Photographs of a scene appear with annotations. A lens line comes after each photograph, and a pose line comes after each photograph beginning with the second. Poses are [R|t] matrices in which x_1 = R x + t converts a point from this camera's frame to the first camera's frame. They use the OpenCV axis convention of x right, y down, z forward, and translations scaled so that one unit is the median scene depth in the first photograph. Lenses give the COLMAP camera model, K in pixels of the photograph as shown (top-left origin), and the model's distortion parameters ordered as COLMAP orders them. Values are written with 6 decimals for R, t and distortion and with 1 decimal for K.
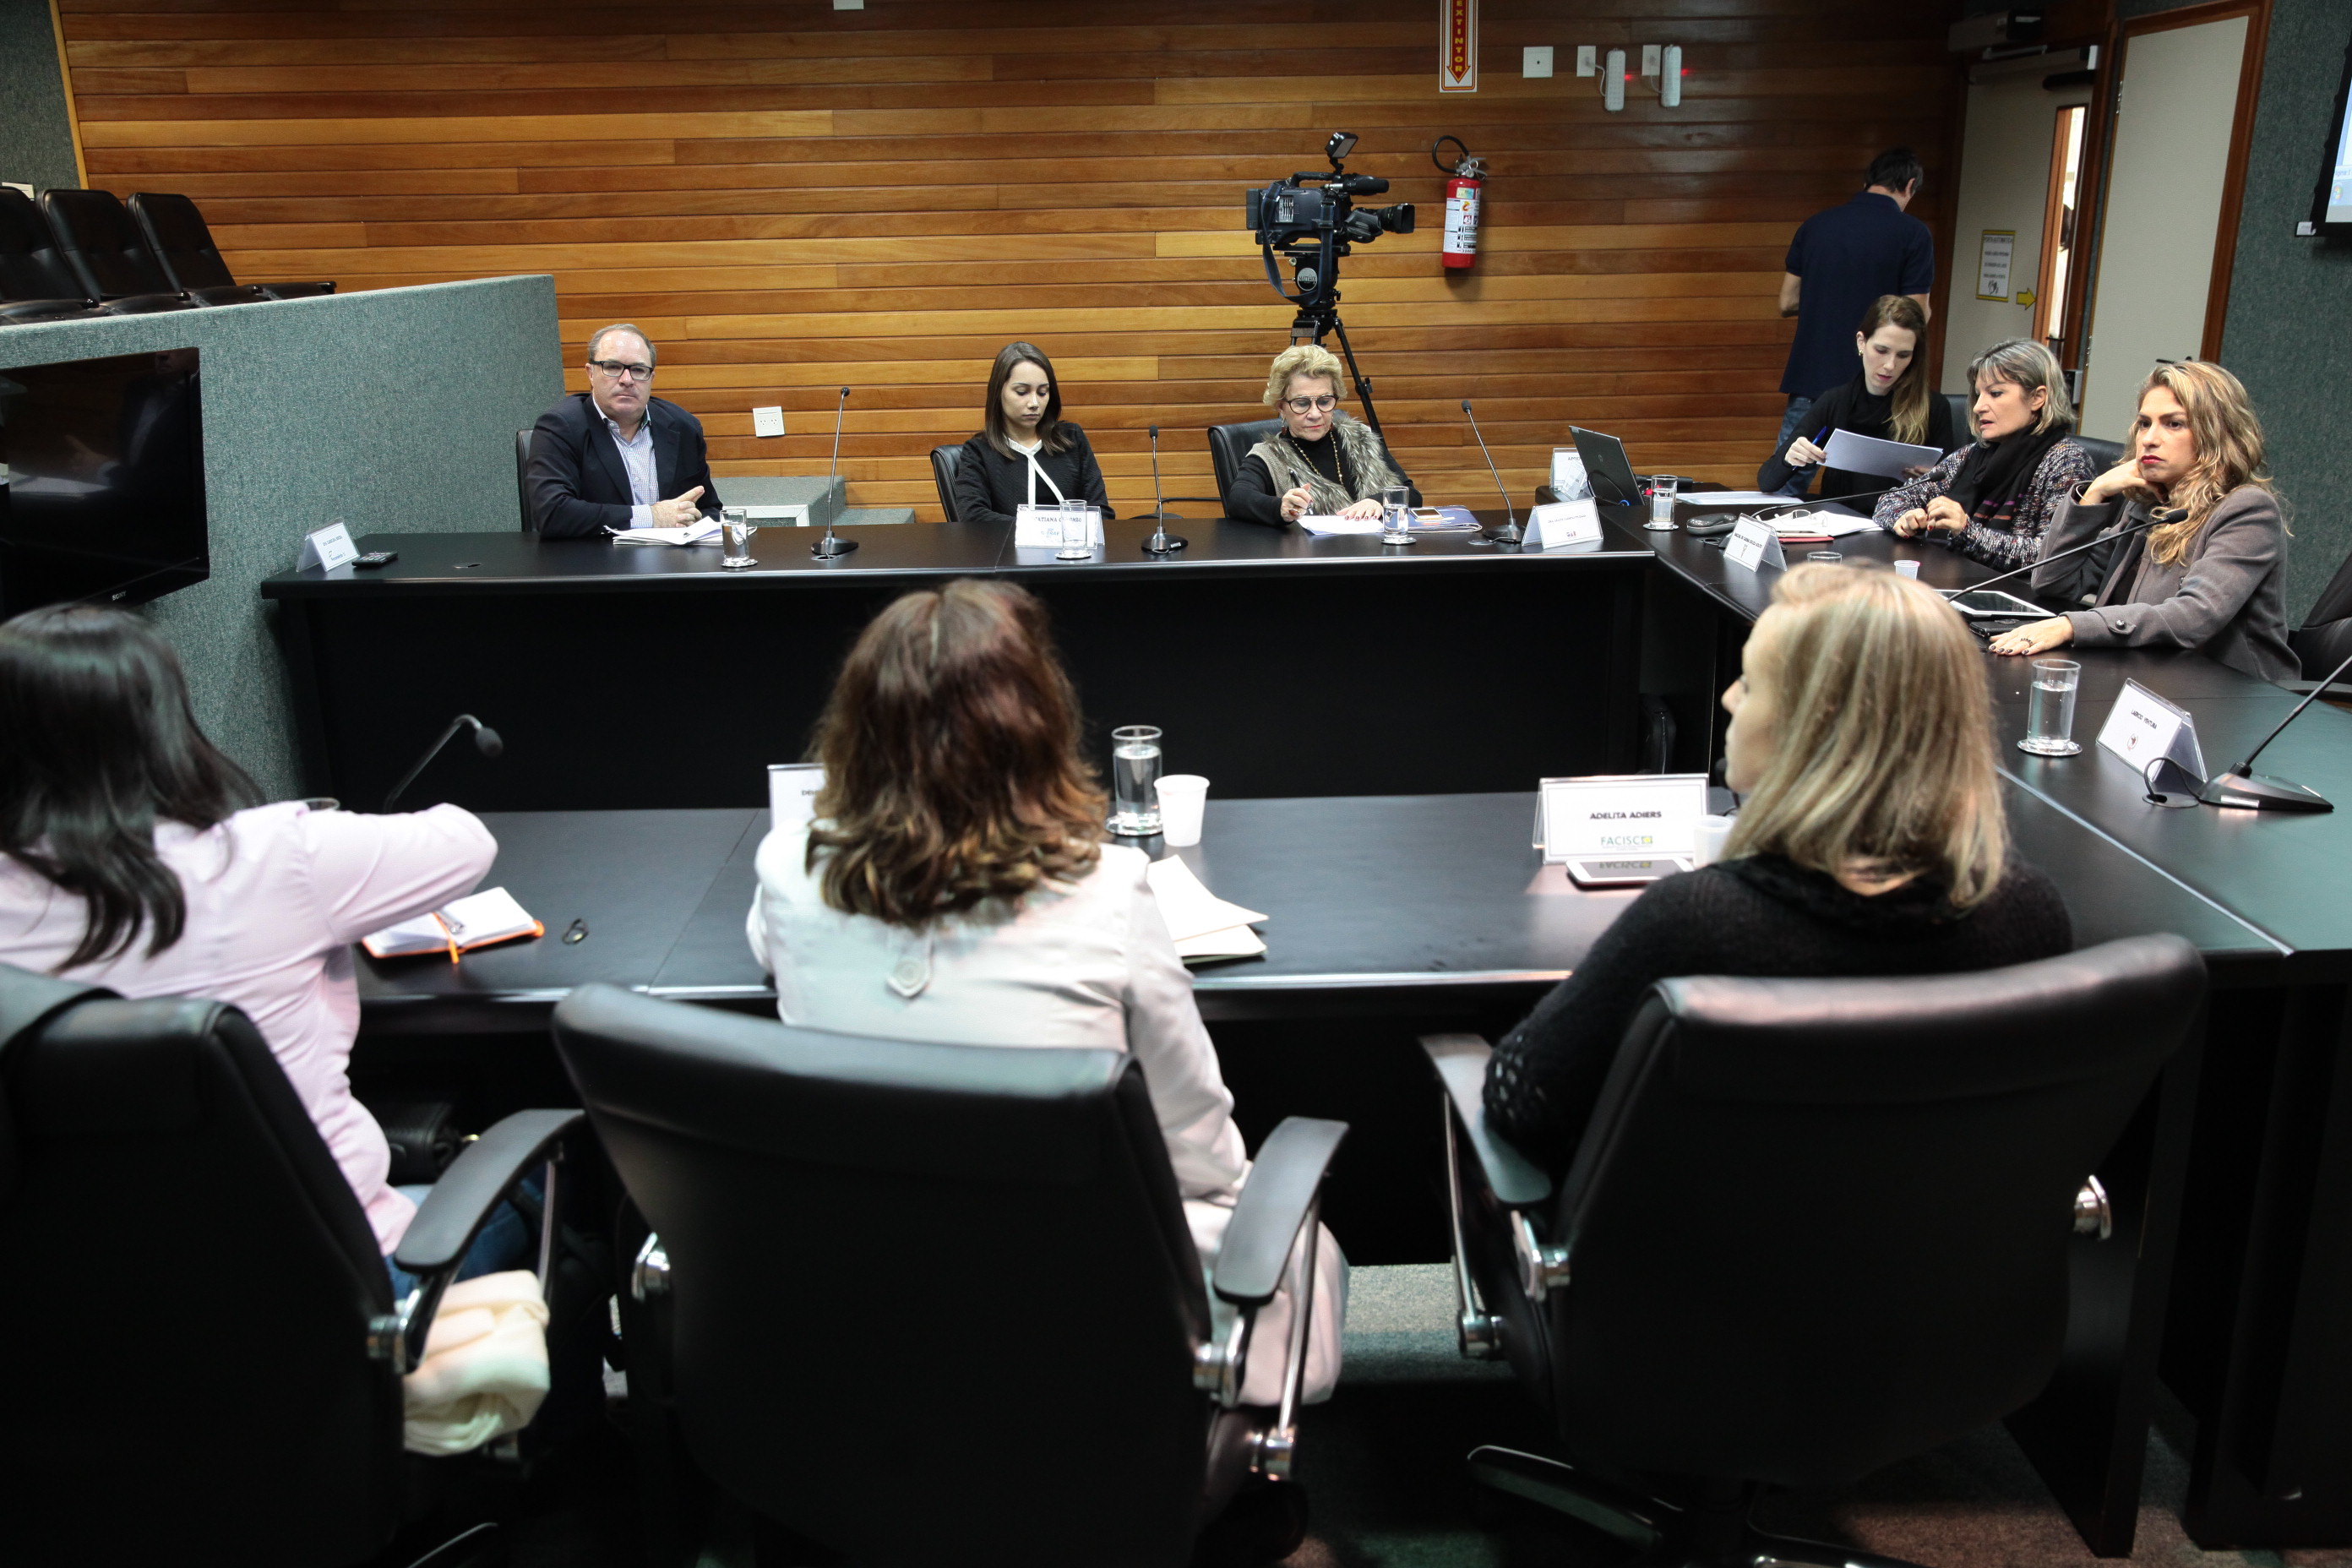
lens RADIAL K [[1871.8, 0, 1176.0], [0, 1871.8, 784.0], [0, 0, 1]] dist [-0.035563, 0.012600]
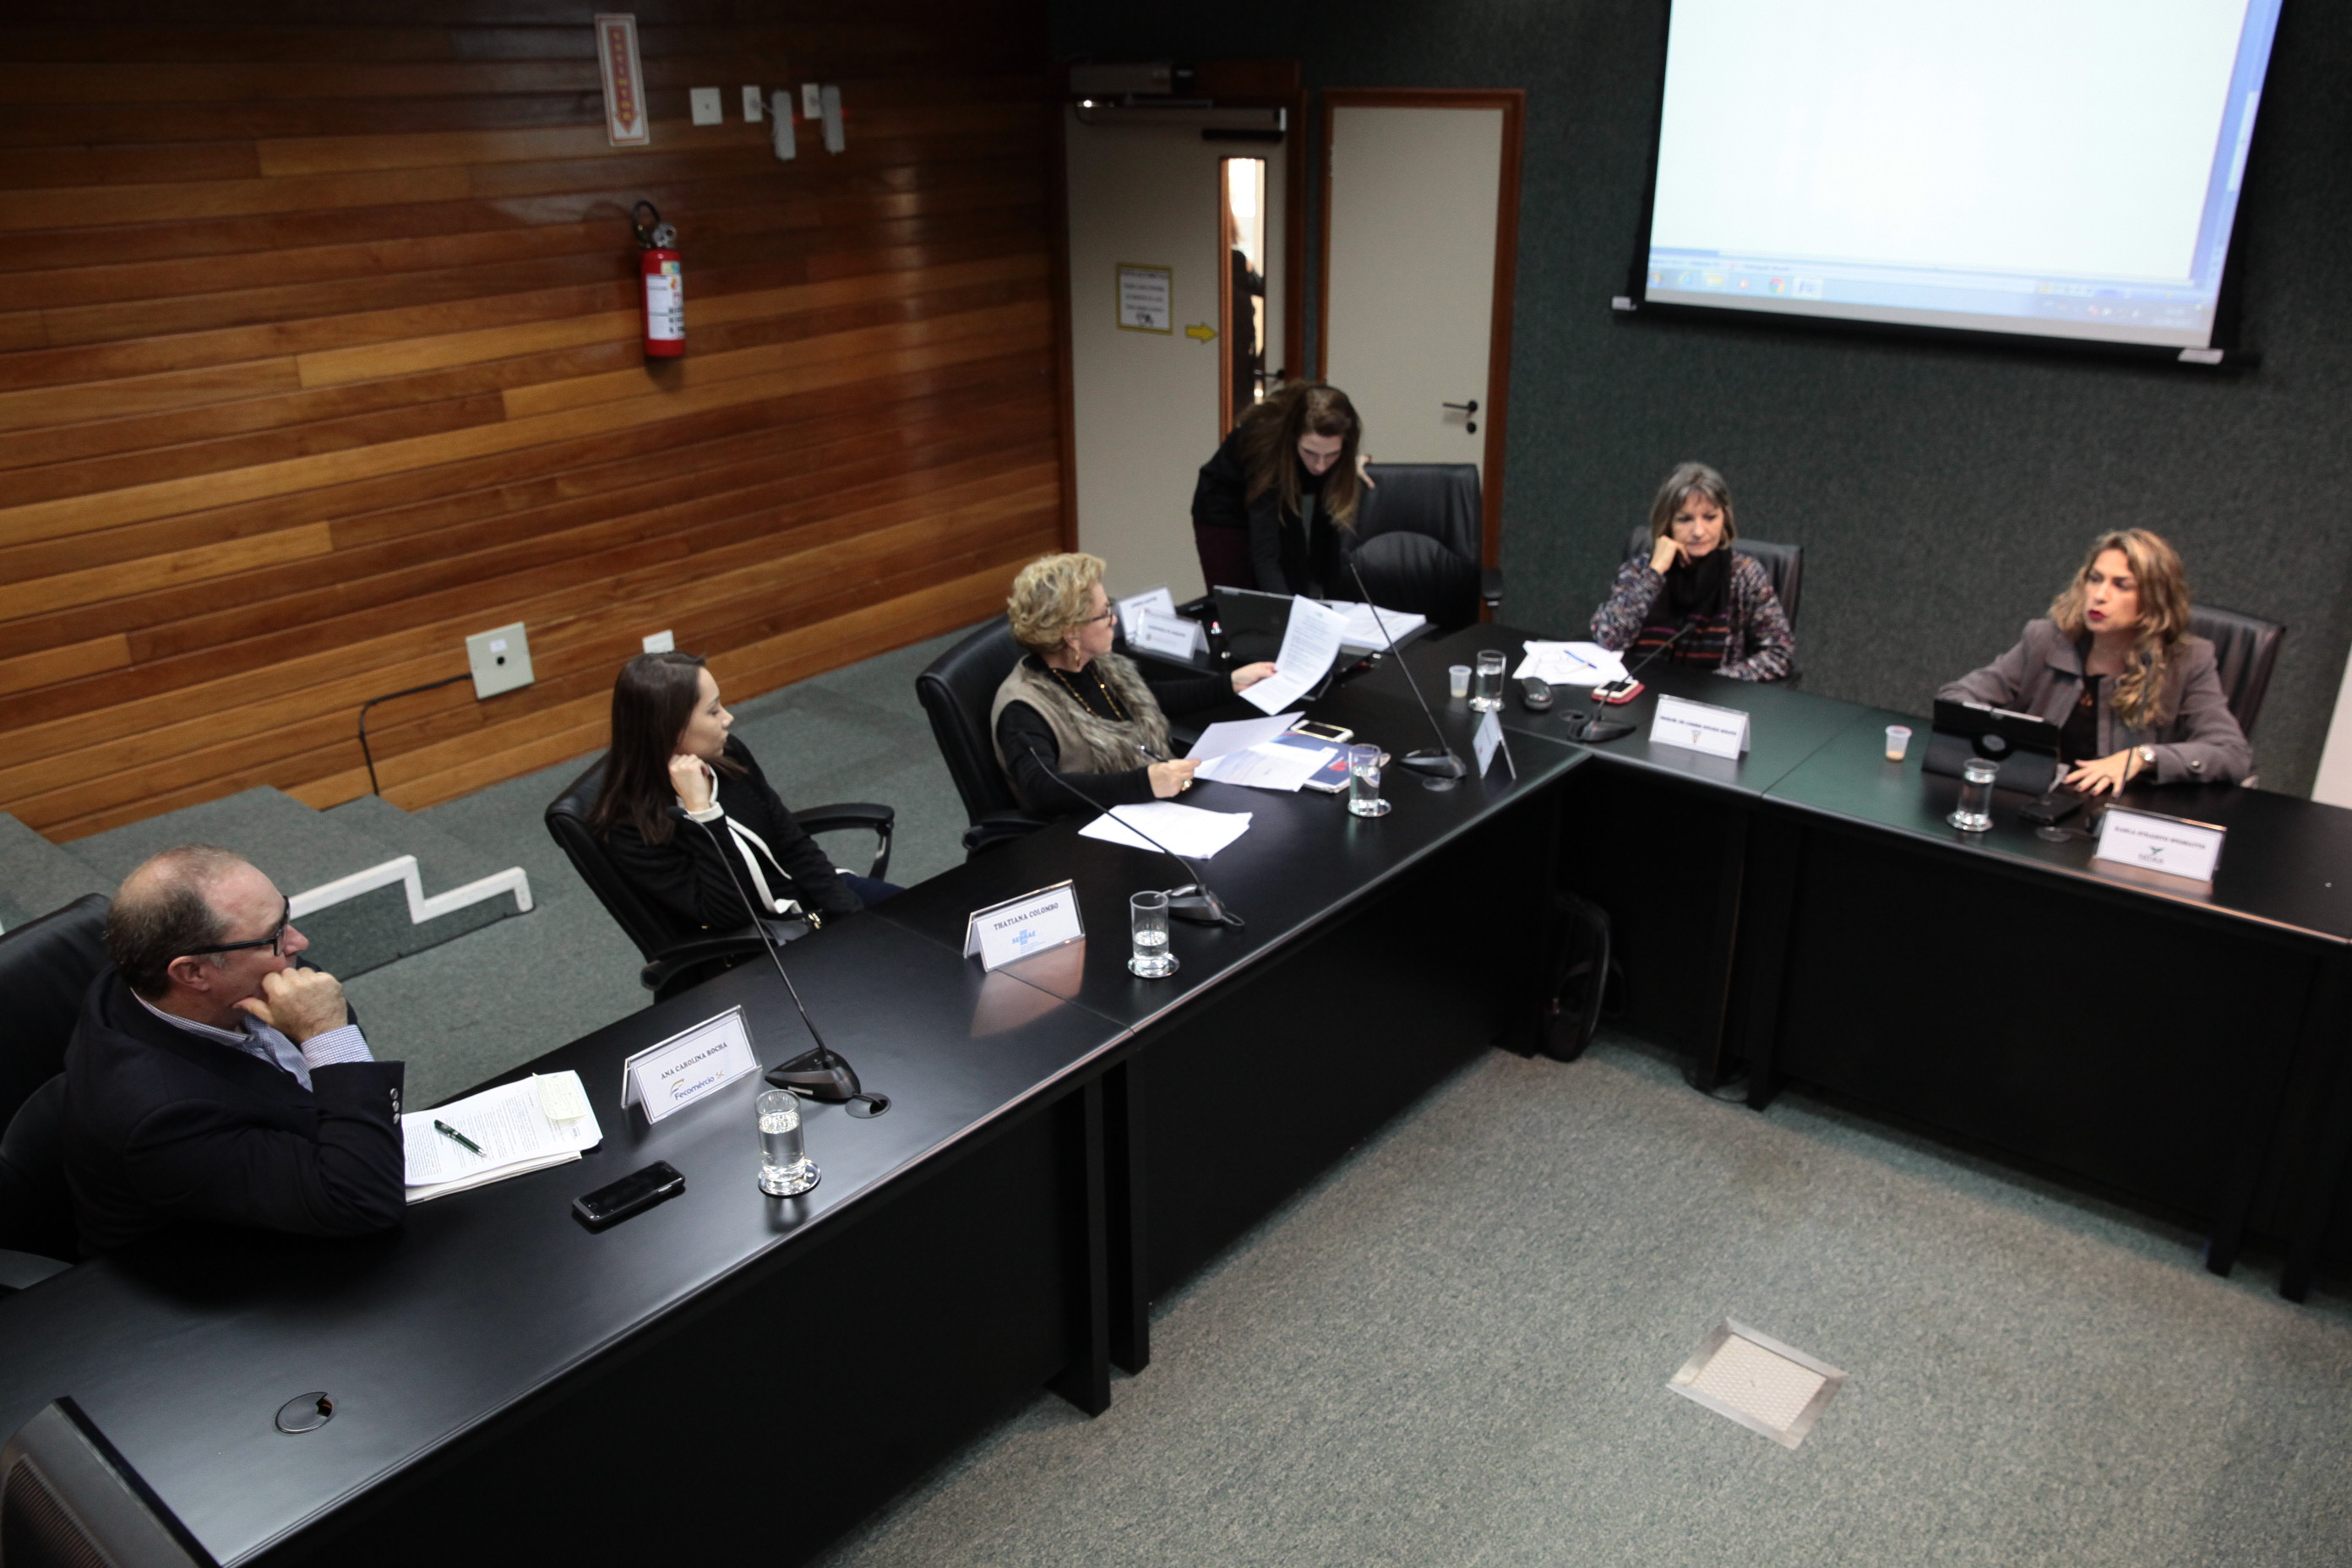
lens RADIAL K [[1776.8, 0, 1176.0], [0, 1776.8, 784.0], [0, 0, 1]] dist [-0.071138, 0.071328]
pose [[0.643595, -0.285512, 0.710119, -0.325146], [0.222828, 0.957522, 0.183030, -0.189989], [-0.732212, 0.040437, 0.679876, 0.309063]]
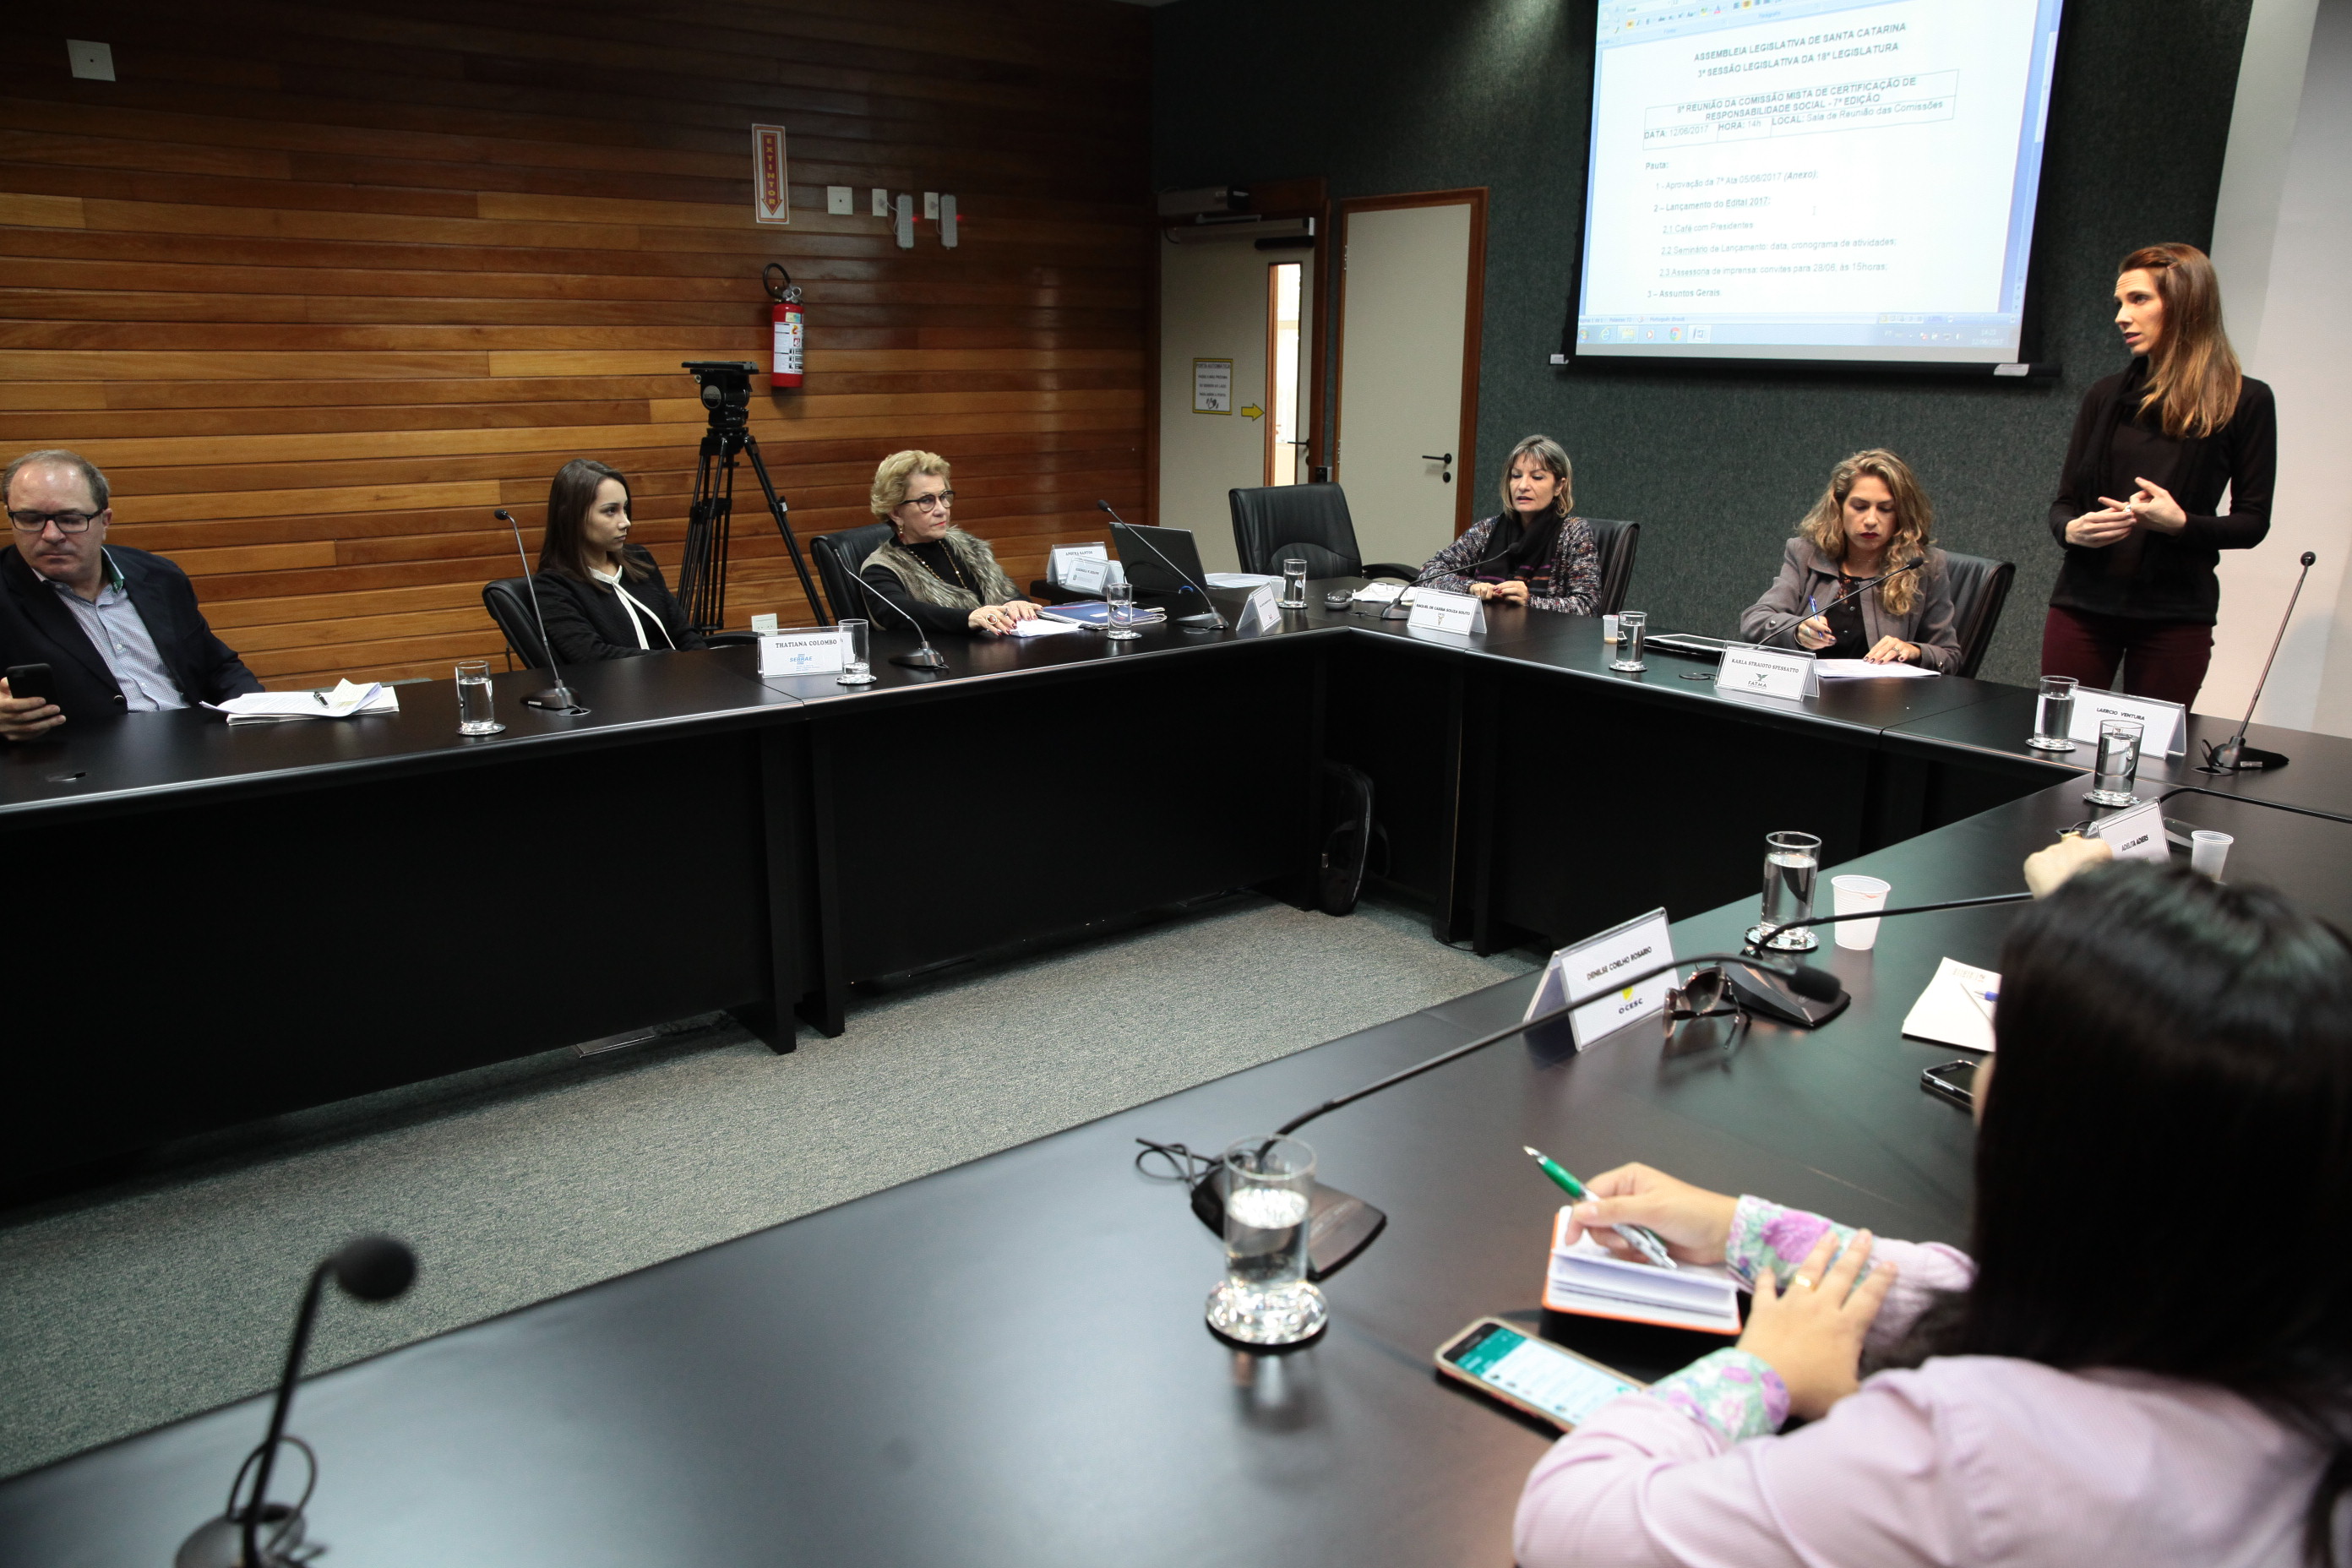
lens RADIAL K [[1635.4, 0, 1176.0], [0, 1635.4, 784.0], [0, 0, 1]] dist [-0.097973, 0.077017]
pose [[0.786585, -0.135524, 0.602426, -0.262783], [0.158061, 0.987304, 0.015727, -0.036061], [-0.596909, 0.082849, 0.798020, 0.161404]]
